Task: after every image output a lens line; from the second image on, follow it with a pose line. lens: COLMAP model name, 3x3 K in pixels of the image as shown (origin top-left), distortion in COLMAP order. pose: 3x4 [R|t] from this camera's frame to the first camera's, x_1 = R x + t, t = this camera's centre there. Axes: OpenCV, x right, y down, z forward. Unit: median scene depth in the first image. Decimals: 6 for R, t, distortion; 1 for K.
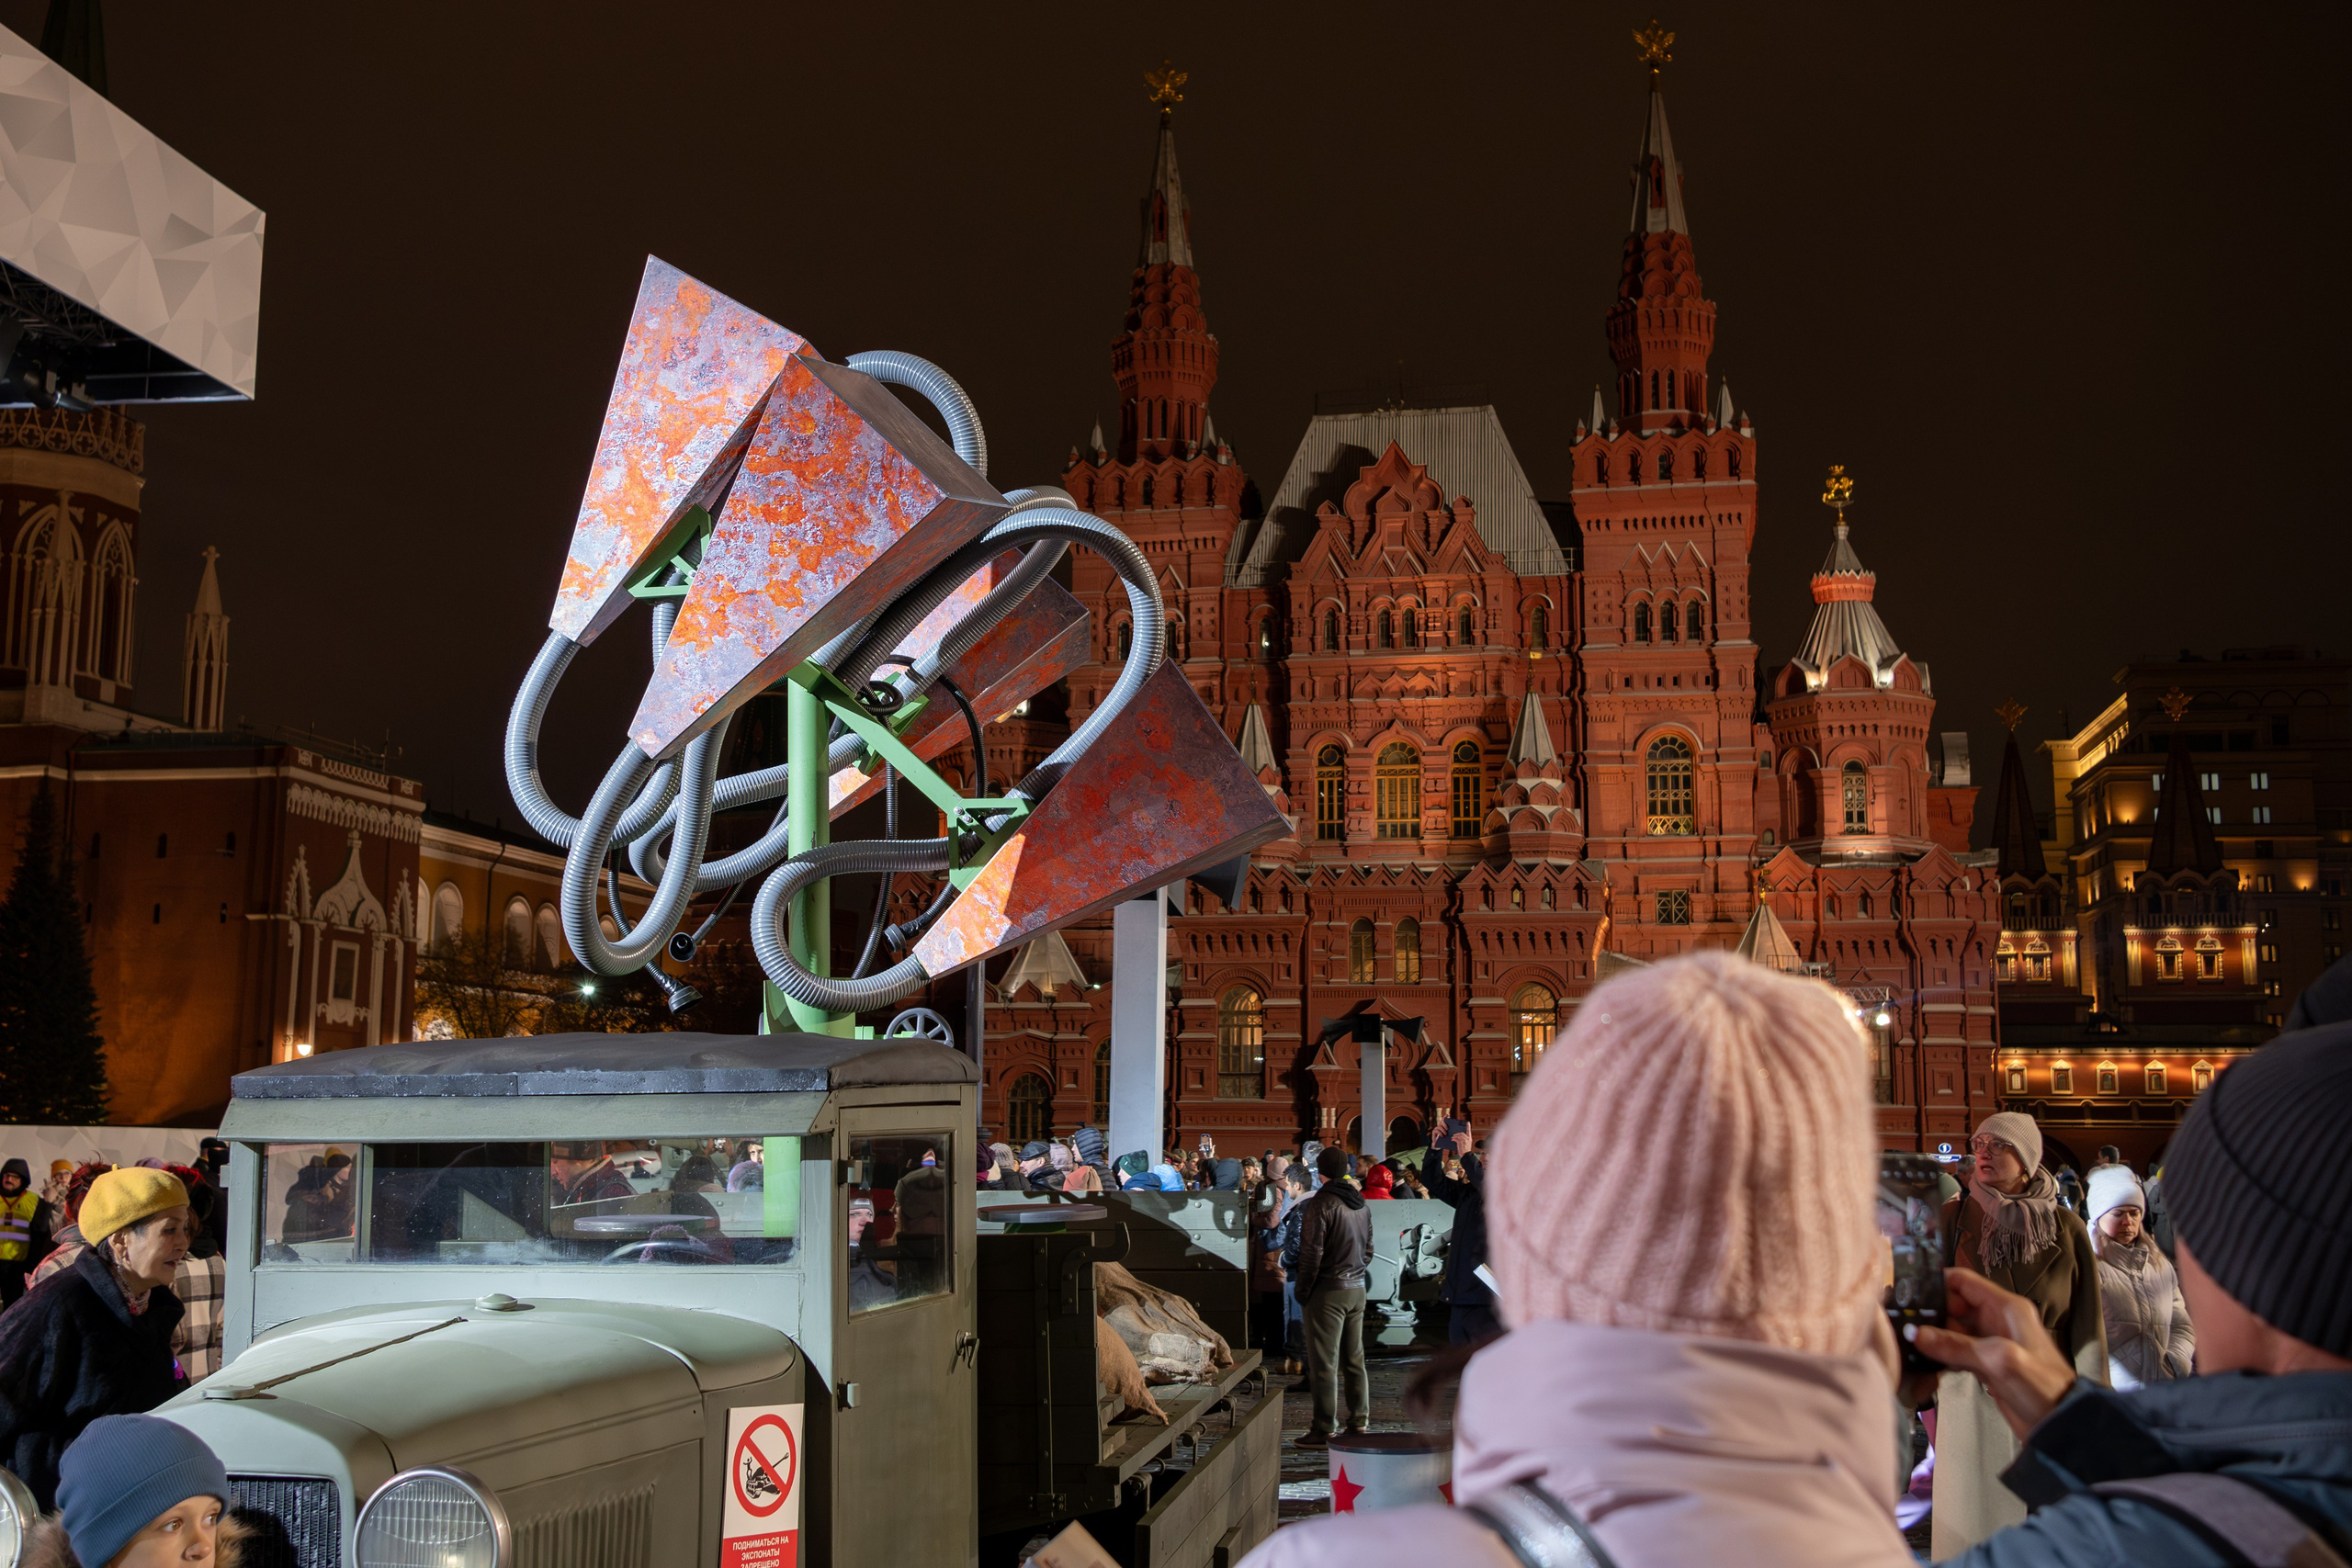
lens RADIAL K [[2550.8, 0, 1071.1], [0, 2550.8, 832.6], [0, 0, 1]] dist [-0.009463, 0.034485]
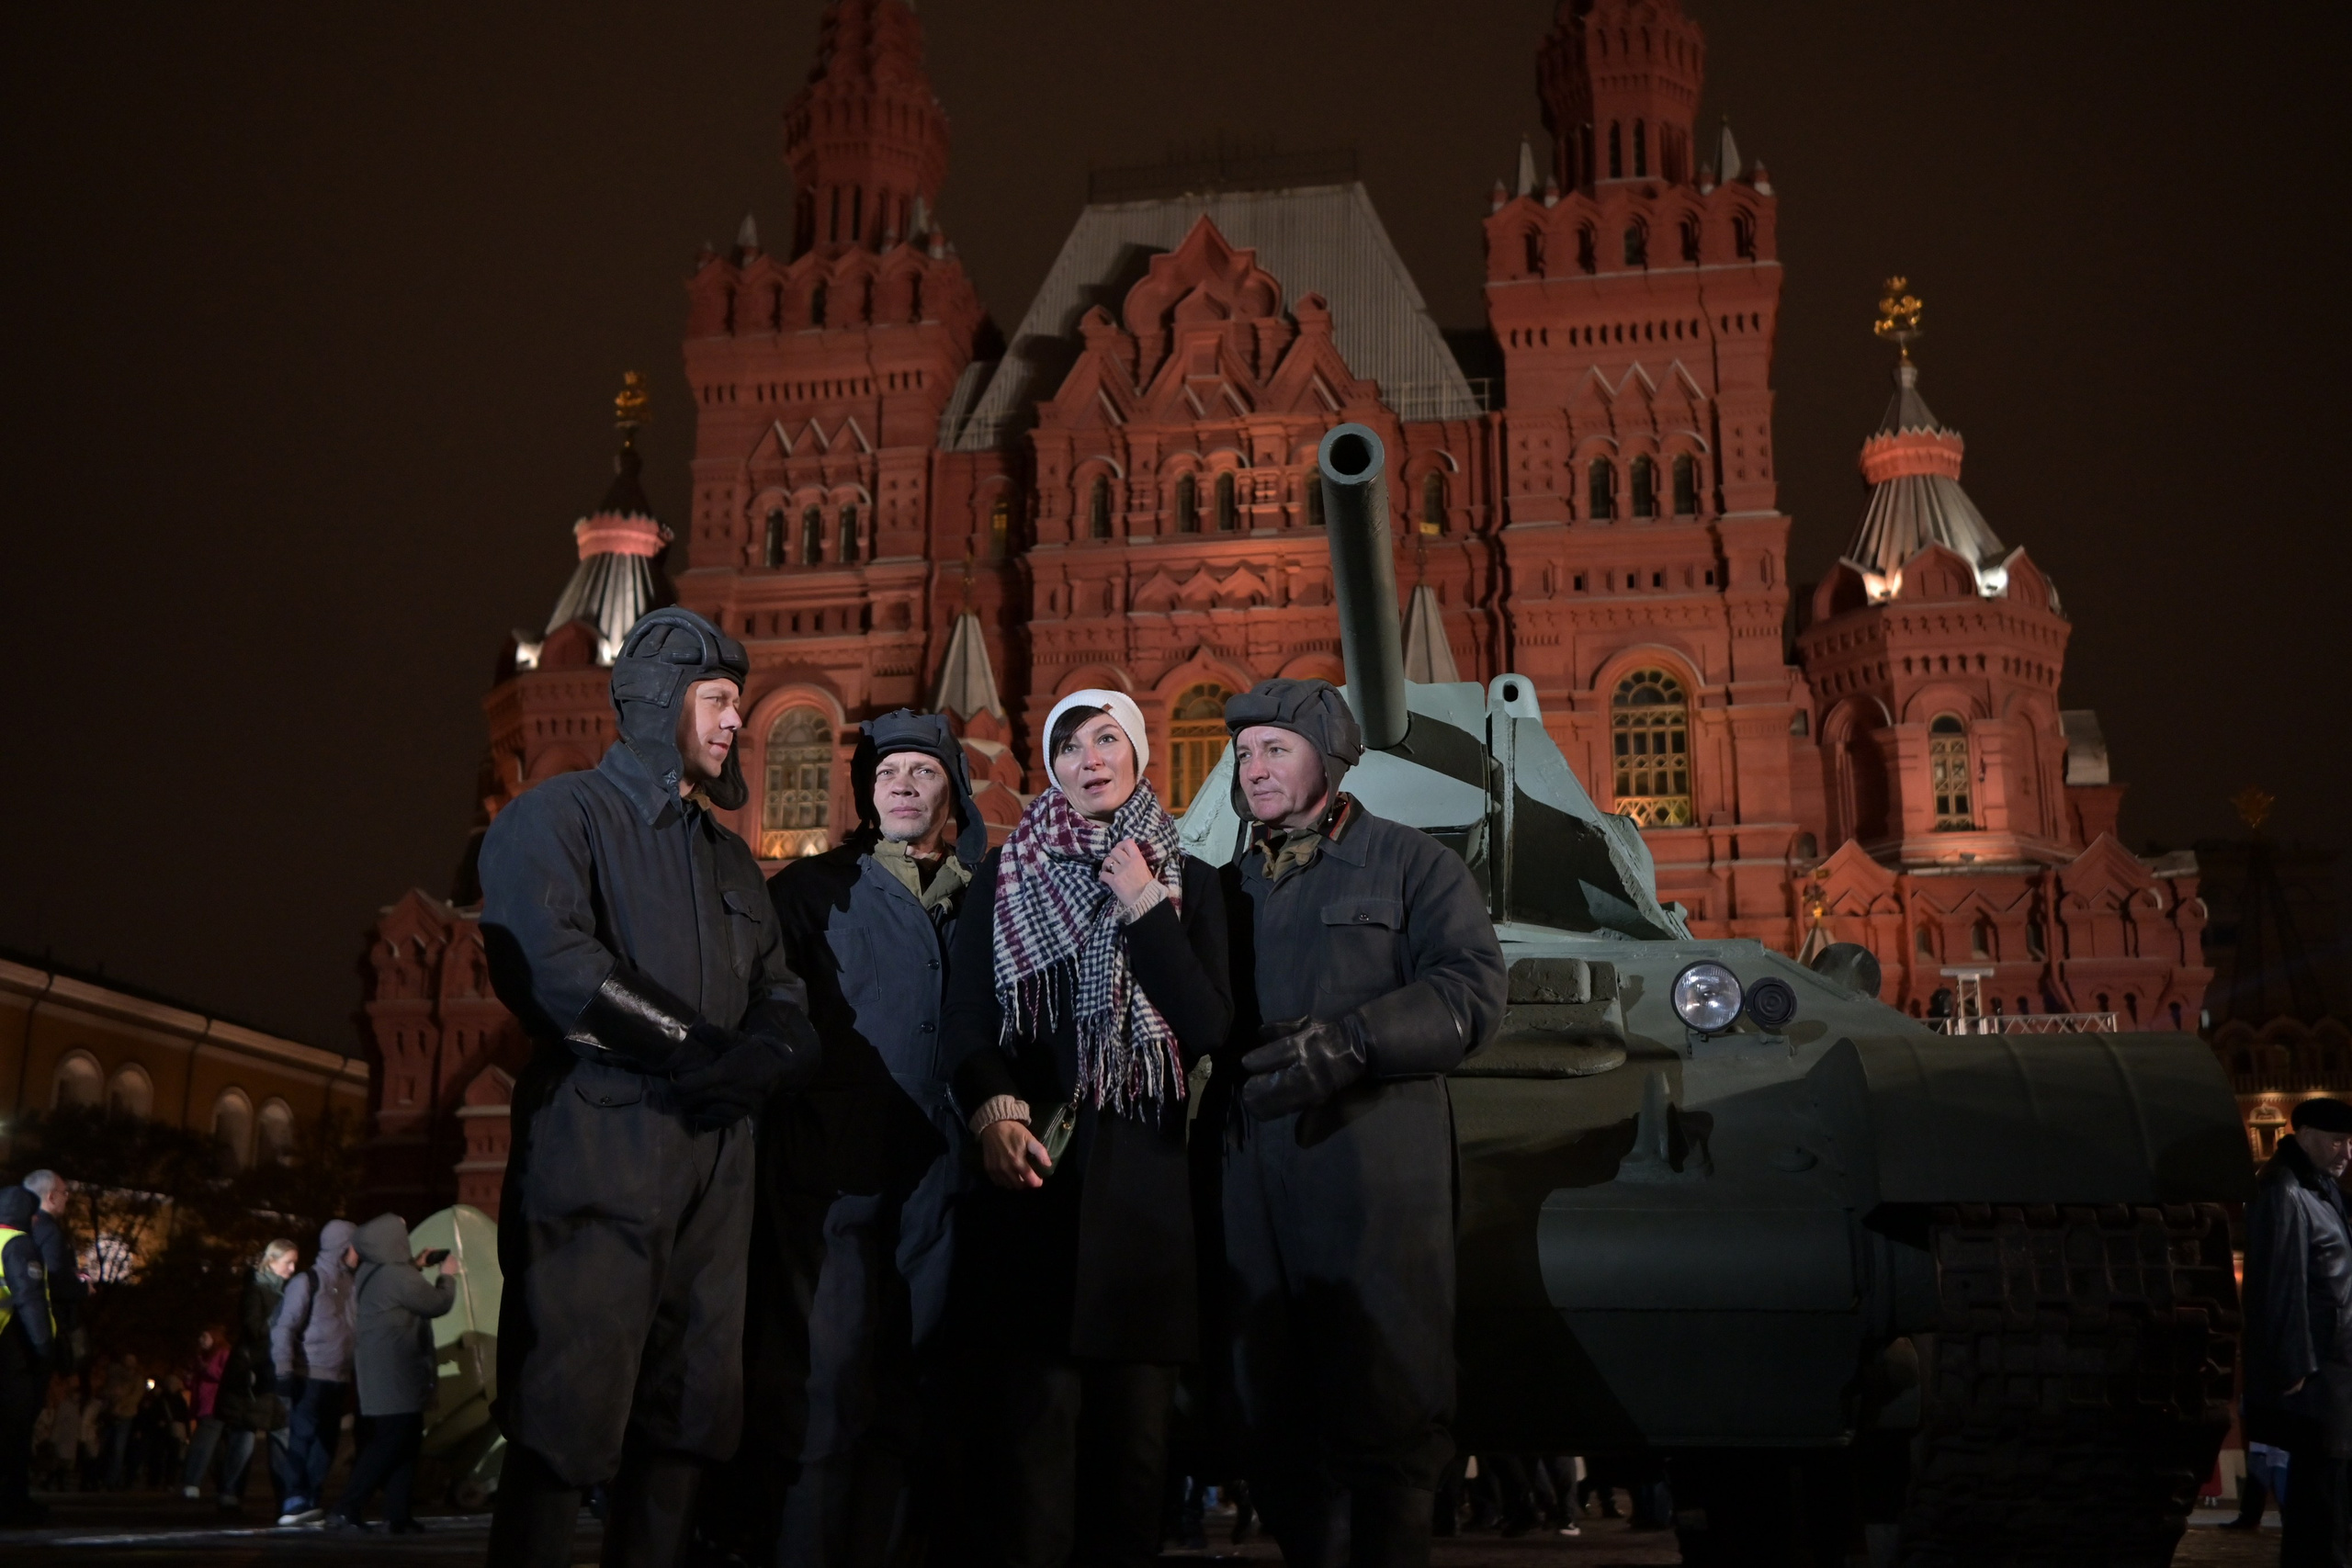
lens RADIAL K [[2447.6, 0, 1177.9], [0, 2447.6, 838.3], [0, 0, 1]] dist [-0.001108, 0.016778]
pose [[0.997286, 0.015731, 0.071927, 0.080778], [-0.007619, 0.993714, -0.111690, 0.066875], [-0.073232, 0.110839, 0.991137, 0.429746]]
